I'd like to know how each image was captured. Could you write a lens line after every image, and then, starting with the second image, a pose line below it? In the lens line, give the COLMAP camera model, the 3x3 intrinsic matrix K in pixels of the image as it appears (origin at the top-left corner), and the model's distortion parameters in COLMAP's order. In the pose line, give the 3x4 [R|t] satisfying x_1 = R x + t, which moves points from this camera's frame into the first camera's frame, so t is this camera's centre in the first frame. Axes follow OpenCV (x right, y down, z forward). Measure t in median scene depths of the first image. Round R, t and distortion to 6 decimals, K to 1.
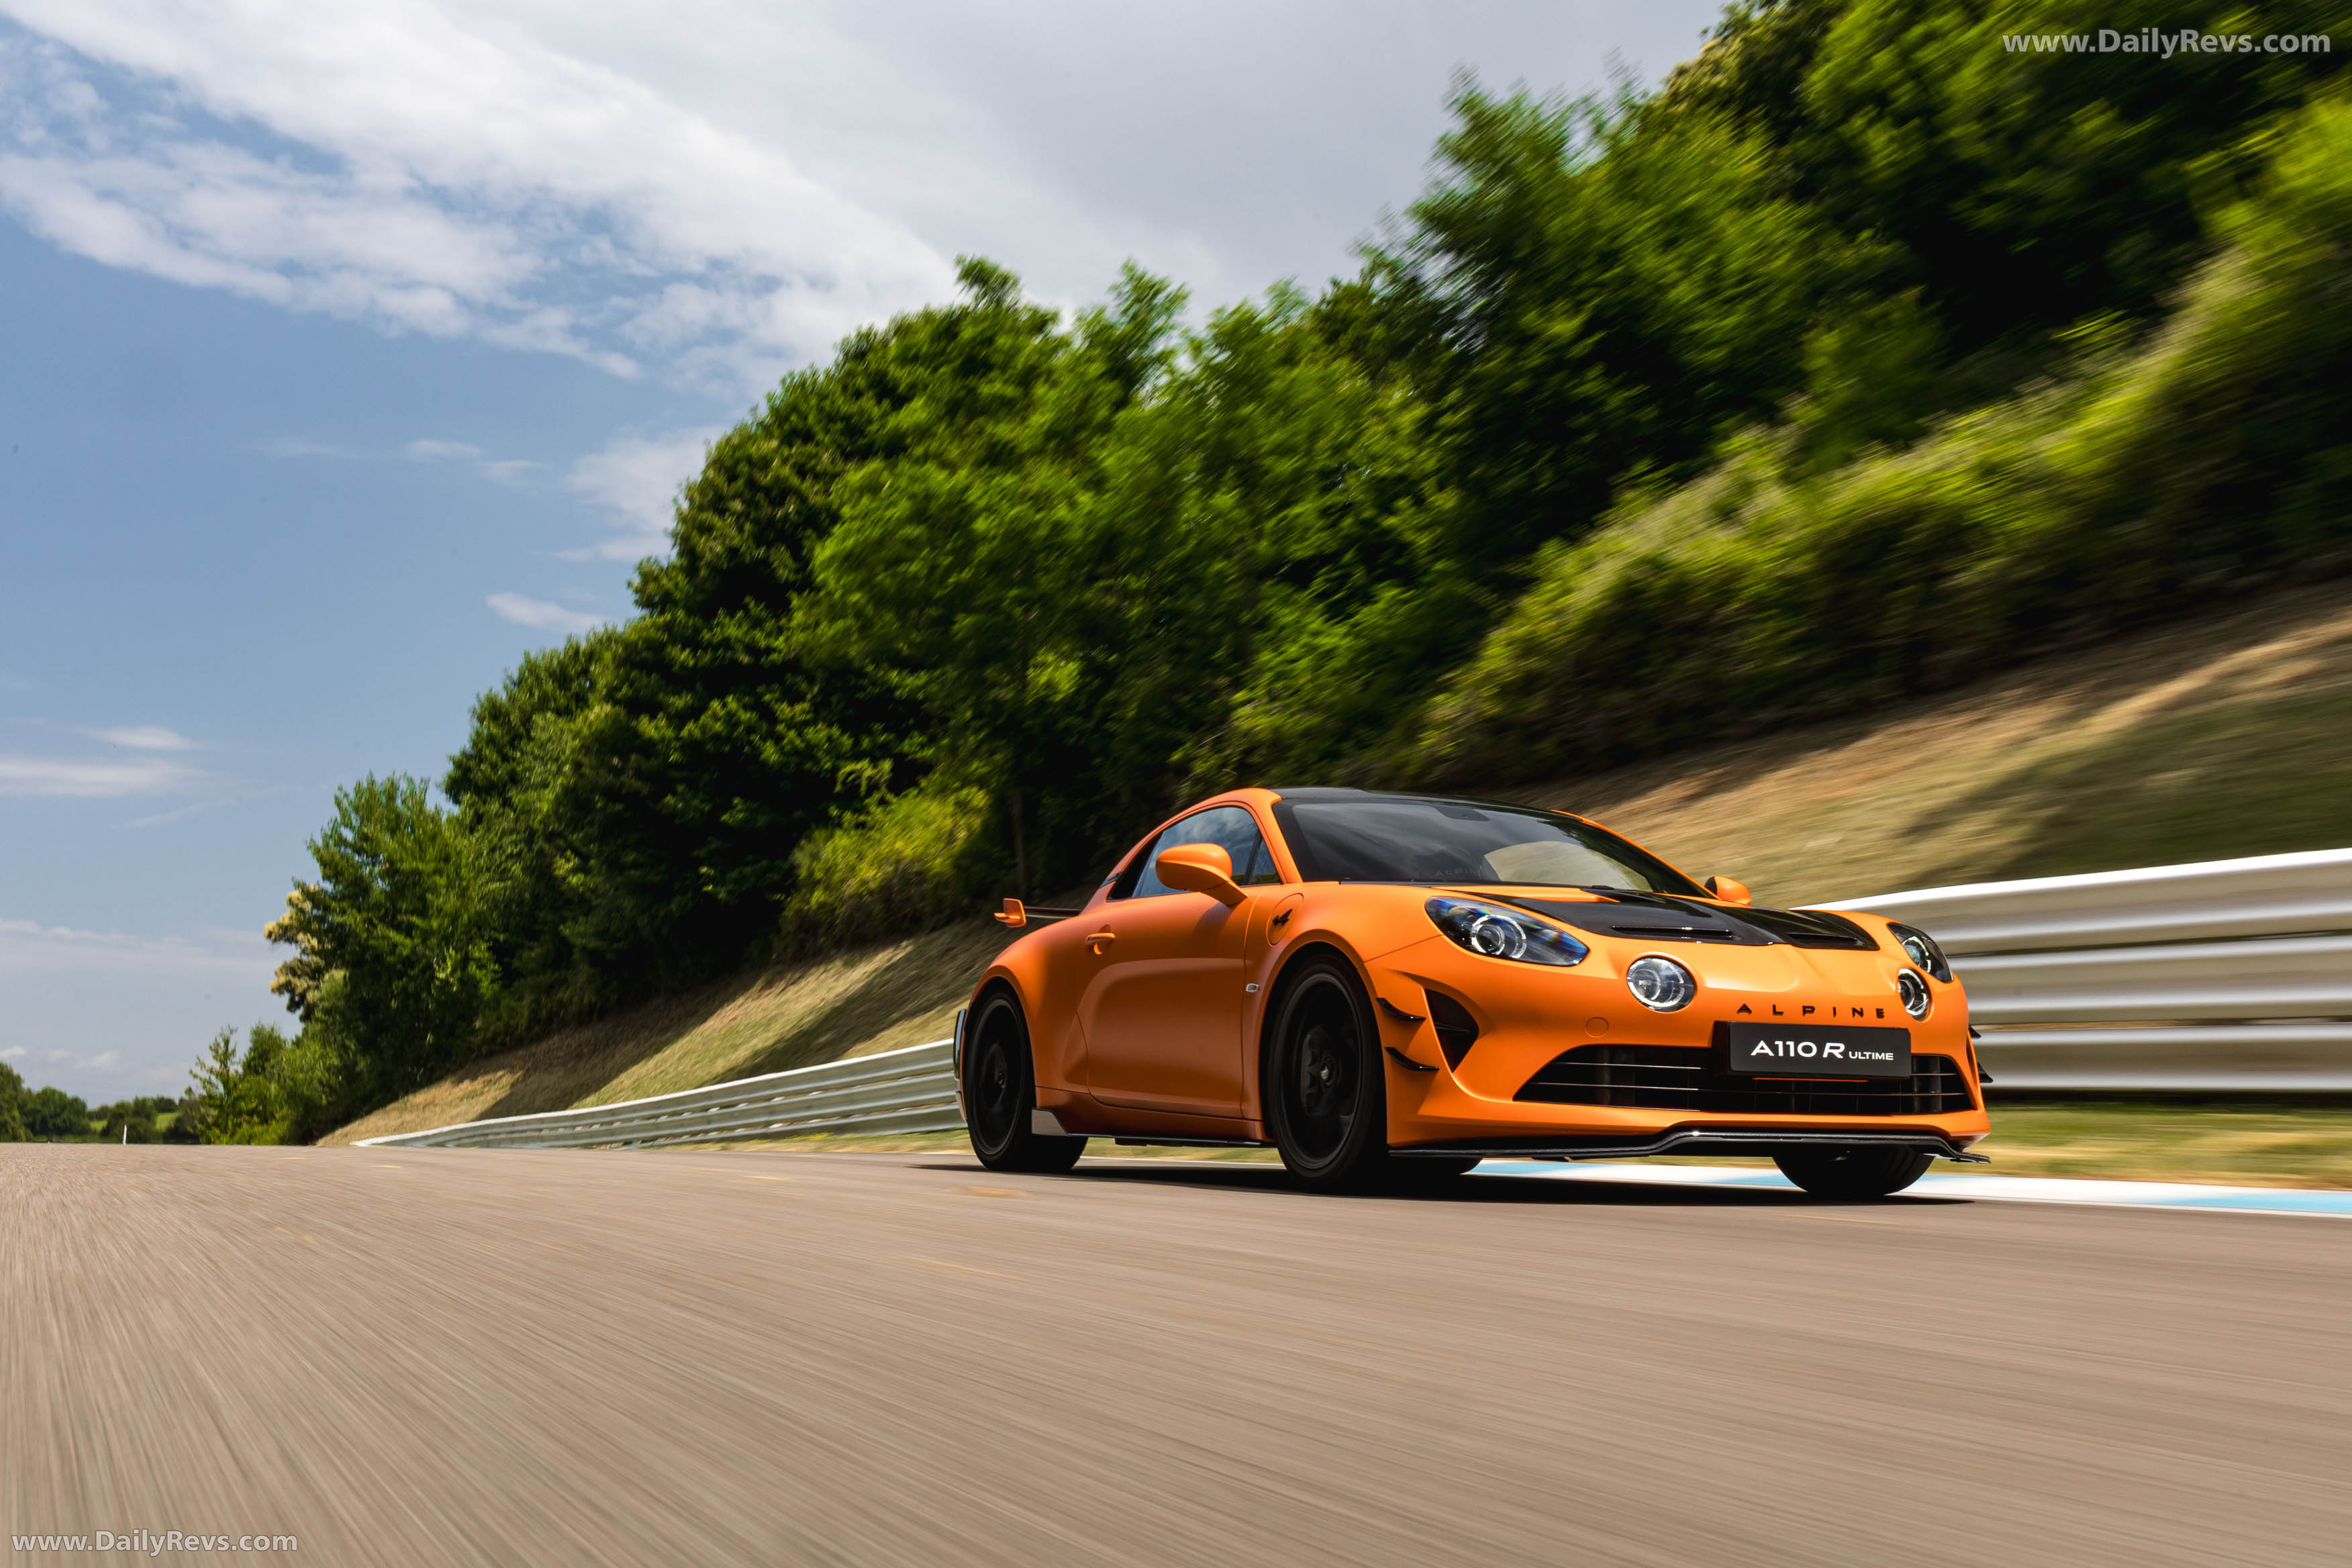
lens RADIAL K [[2687.8, 0, 1176.0], [0, 2687.8, 784.0], [0, 0, 1]] dist [-0.091712, 0.004495]
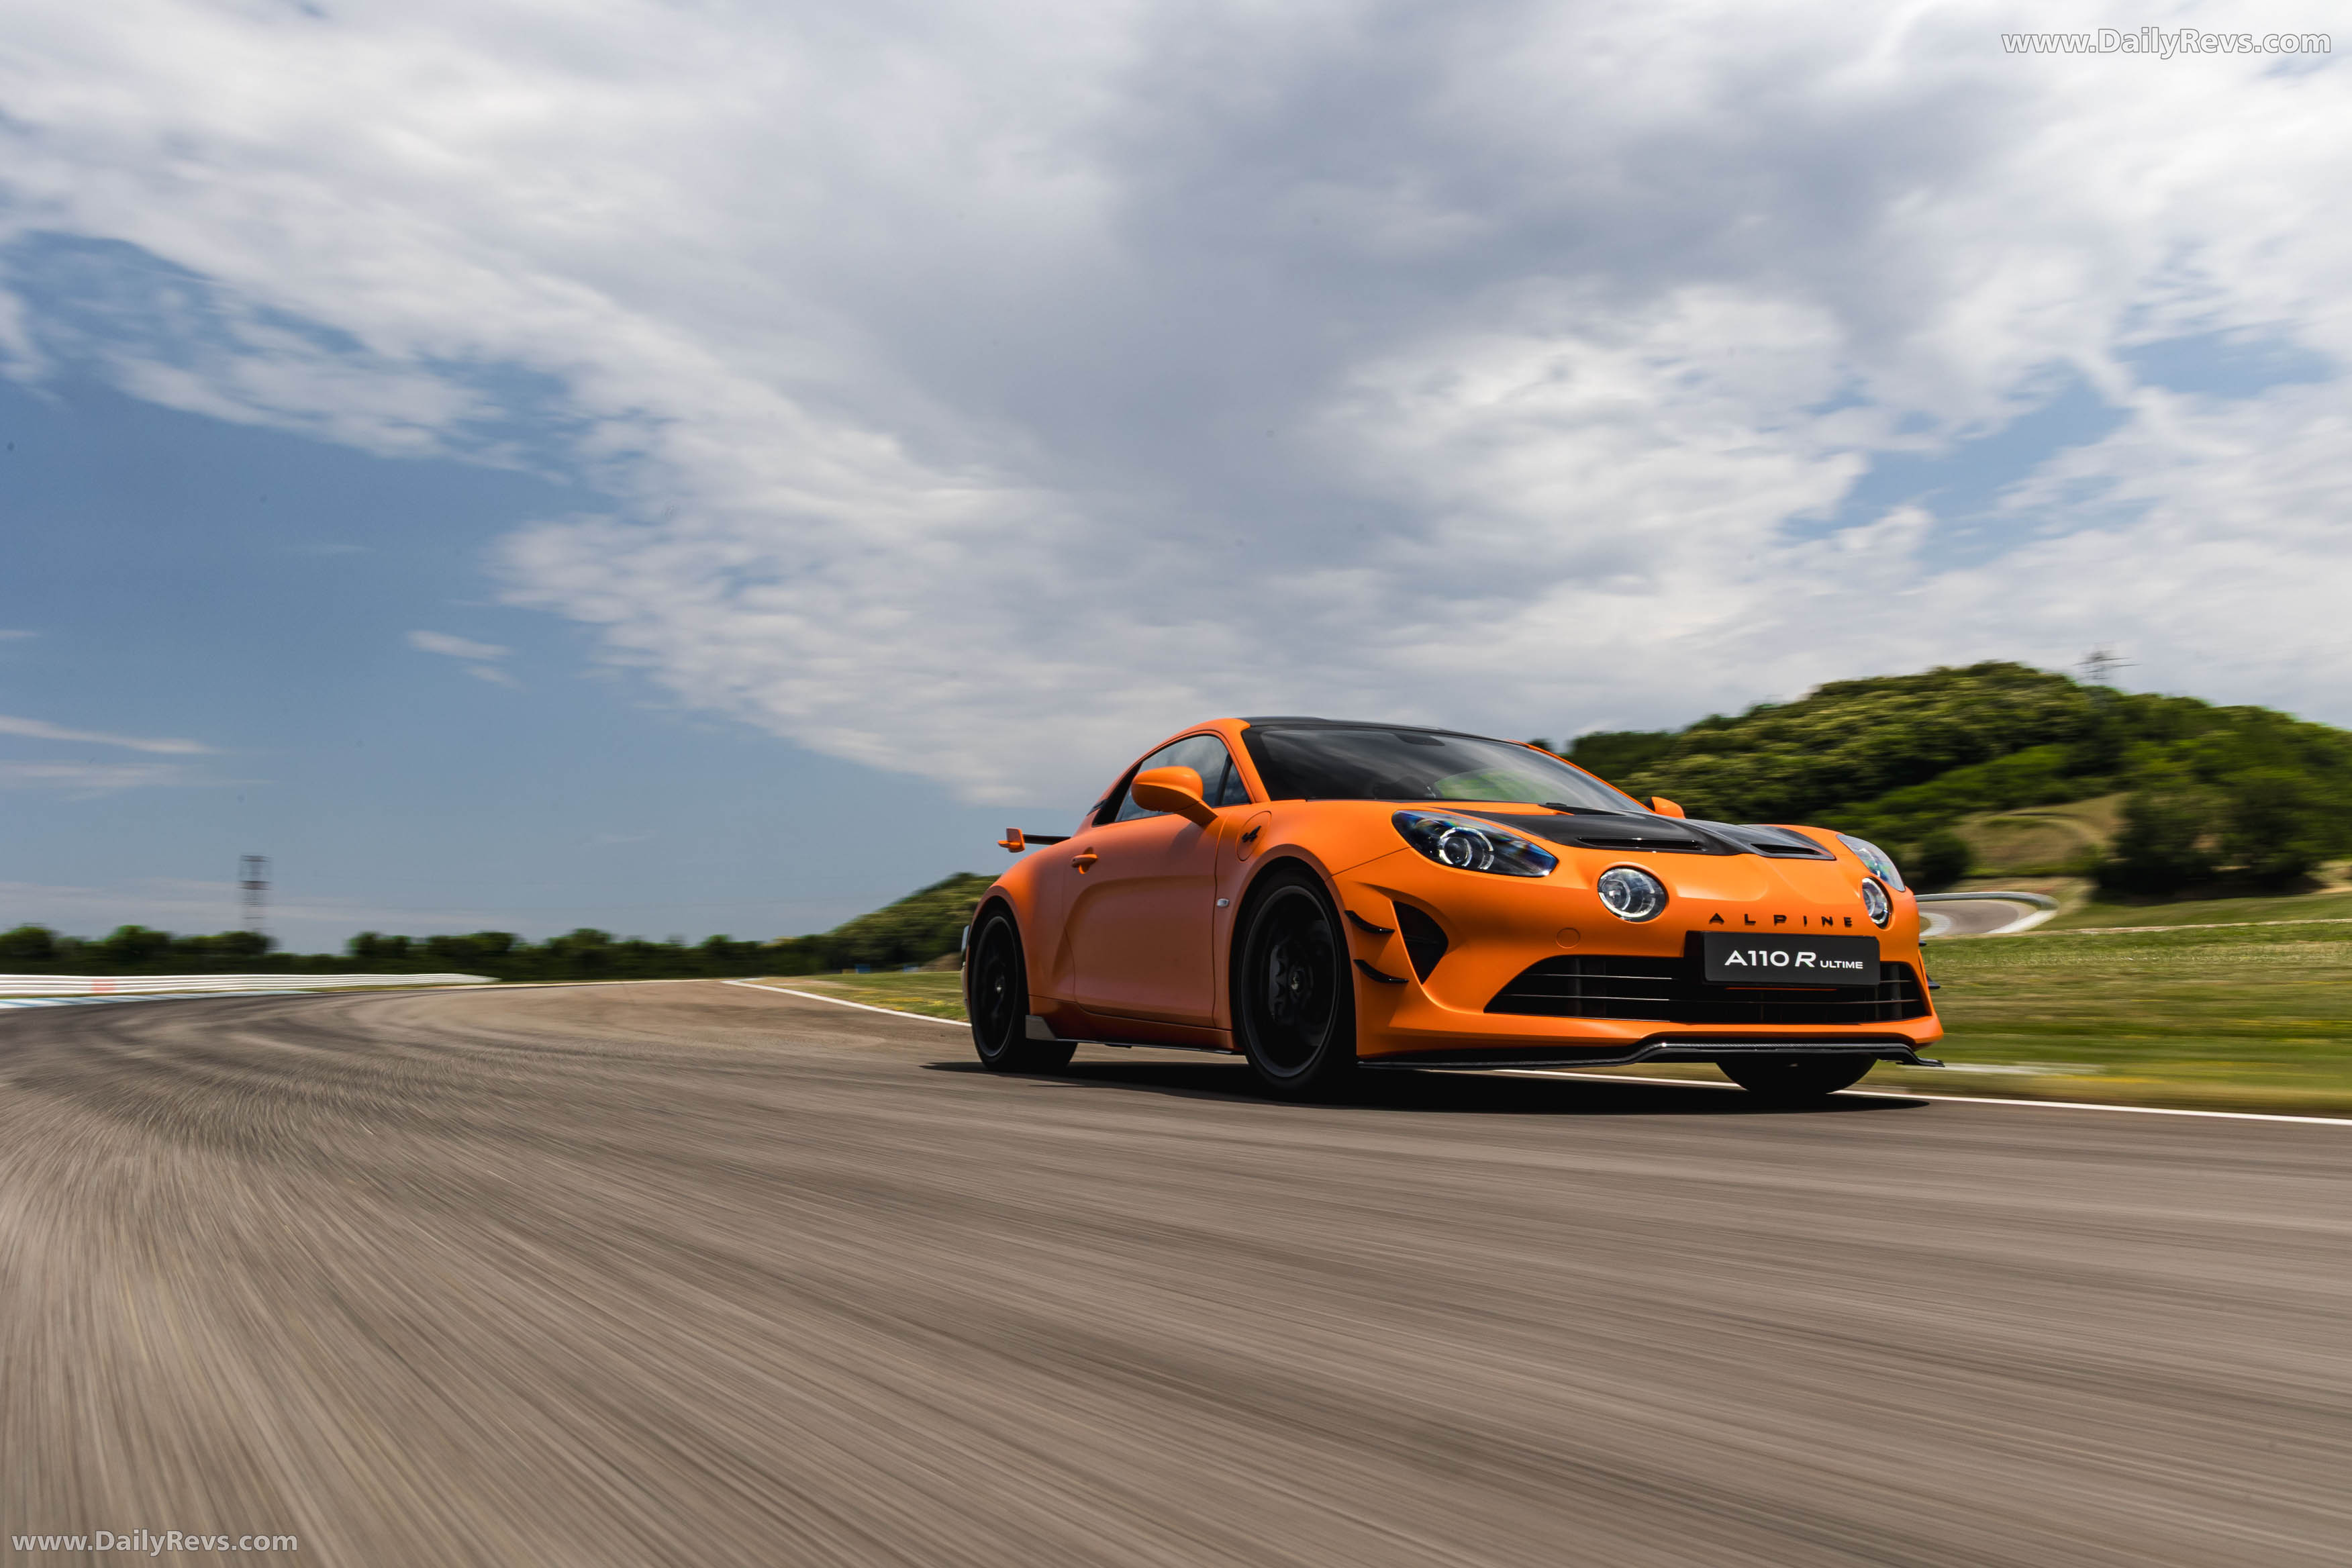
lens RADIAL K [[2004.2, 0, 1176.0], [0, 2004.2, 784.0], [0, 0, 1]] dist [-0.083072, 0.001313]
pose [[0.999977, -0.006813, -0.000195, 0.012204], [0.006815, 0.999904, 0.012085, 0.023403], [0.000112, -0.012086, 0.999927, 0.255977]]
